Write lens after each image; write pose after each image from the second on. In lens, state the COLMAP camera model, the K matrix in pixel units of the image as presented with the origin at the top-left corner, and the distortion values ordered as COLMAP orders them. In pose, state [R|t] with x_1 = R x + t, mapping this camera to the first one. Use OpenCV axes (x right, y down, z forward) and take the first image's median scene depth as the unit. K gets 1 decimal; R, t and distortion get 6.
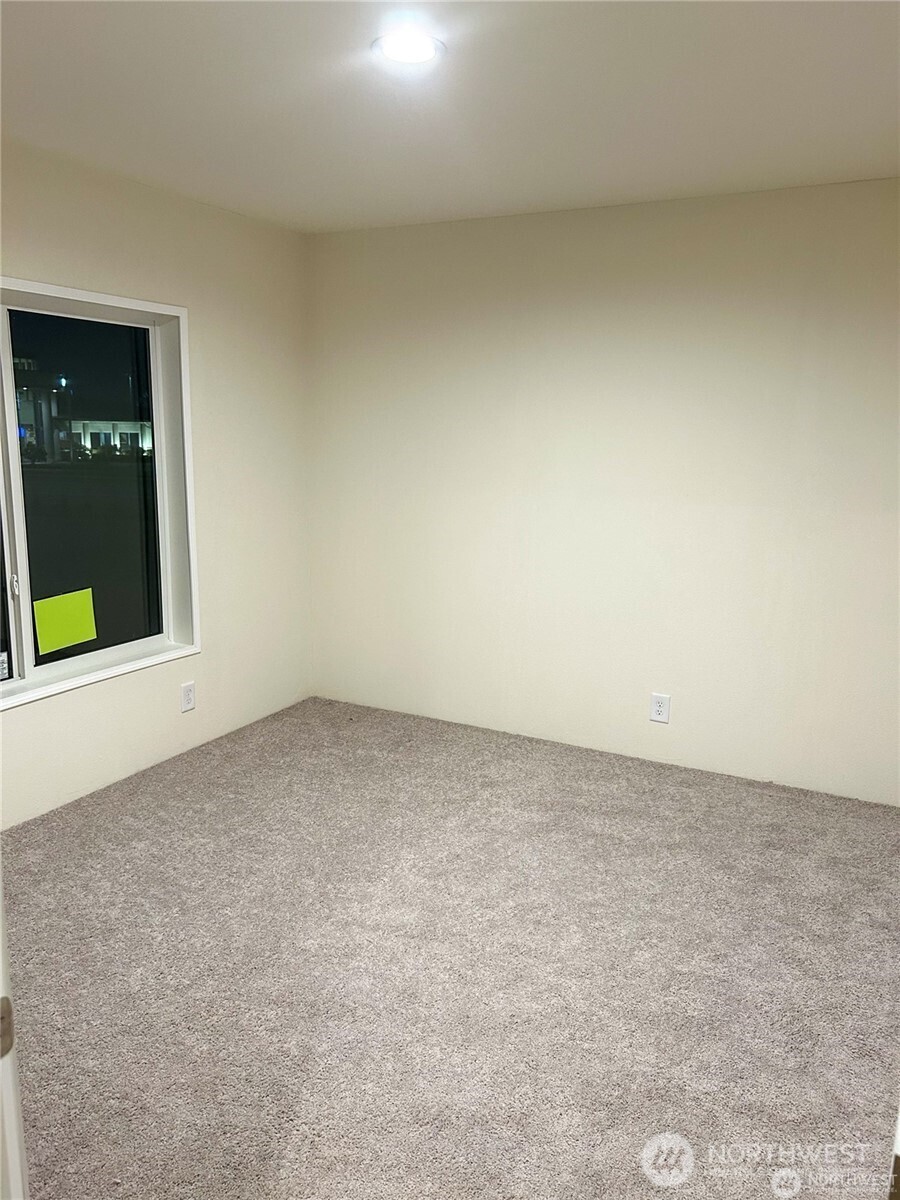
lens RADIAL K [[912.3, 0, 450.8], [0, 912.3, 599.5], [0, 0, 1]] dist [0.066147, -0.069767]
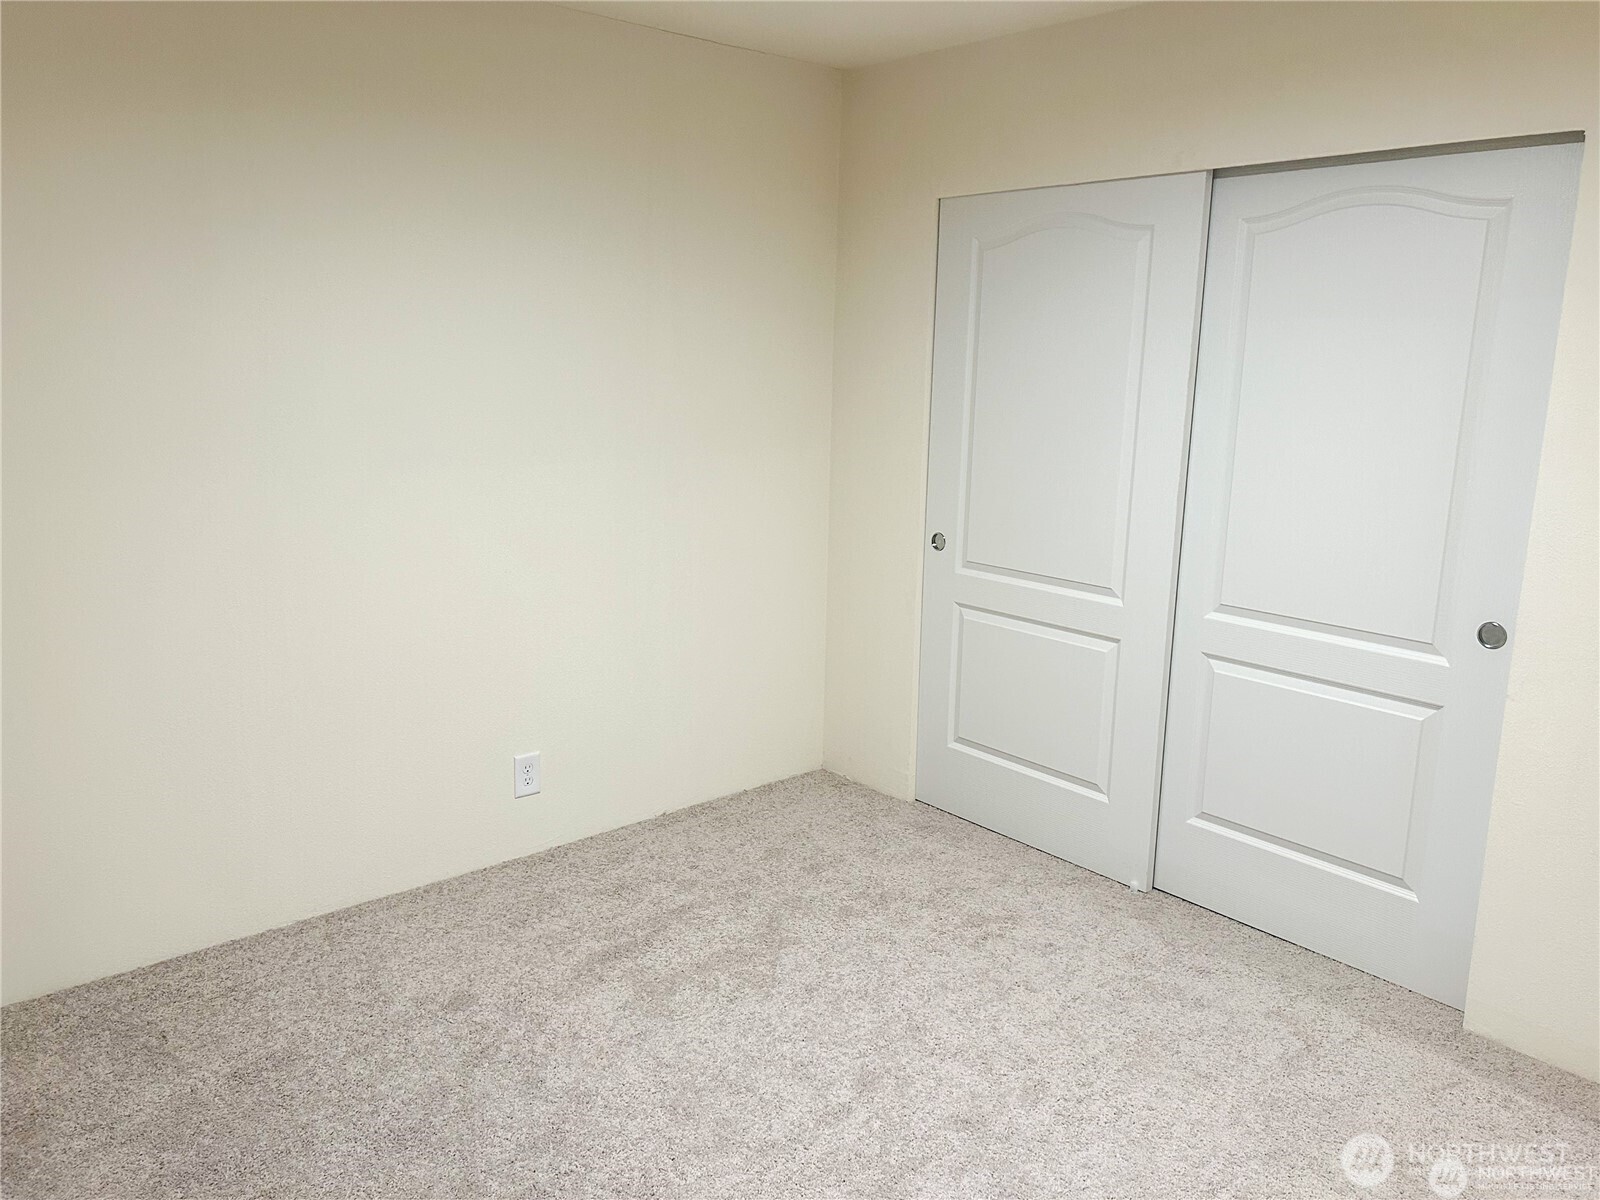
lens RADIAL K [[1216.4, 0, 800.9], [0, 1216.4, 600.1], [0, 0, 1]] dist [0.066147, -0.069767]
pose [[0.363110, -0.208791, 0.908051, -0.528475], [0.165936, 0.973481, 0.157482, -0.122998], [-0.916851, 0.093495, 0.388127, 0.516086]]
